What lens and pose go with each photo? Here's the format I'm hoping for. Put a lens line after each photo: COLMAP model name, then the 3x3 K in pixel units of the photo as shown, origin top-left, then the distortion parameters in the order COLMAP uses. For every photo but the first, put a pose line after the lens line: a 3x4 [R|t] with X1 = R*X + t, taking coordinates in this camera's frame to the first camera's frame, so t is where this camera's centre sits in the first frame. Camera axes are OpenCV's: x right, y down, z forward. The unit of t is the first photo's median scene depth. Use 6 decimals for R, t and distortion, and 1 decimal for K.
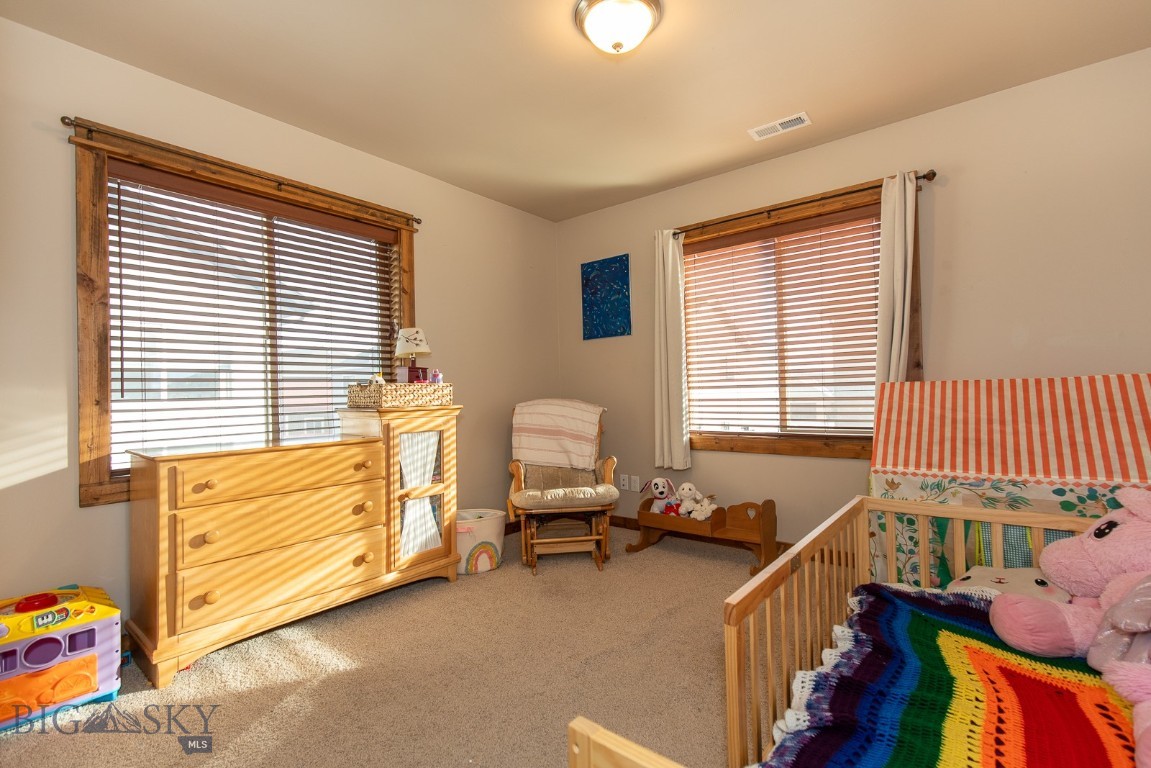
lens RADIAL K [[515.6, 0, 578.5], [0, 515.6, 388.0], [0, 0, 1]] dist [0.004995, -0.000606]
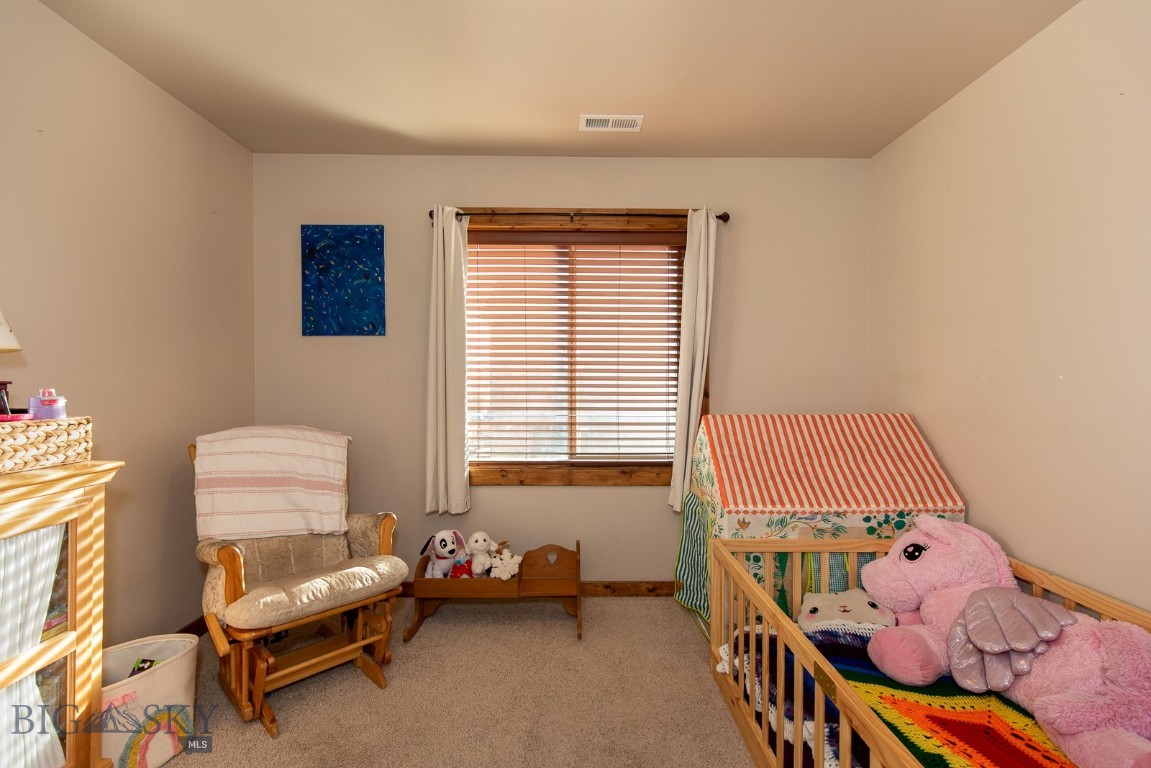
lens RADIAL K [[515.6, 0, 578.5], [0, 515.6, 388.0], [0, 0, 1]] dist [0.004995, -0.000606]
pose [[0.775827, 0.018490, 0.630675, -0.191348], [-0.027527, 0.999611, 0.004557, -0.050006], [-0.630345, -0.020896, 0.776034, 0.315378]]
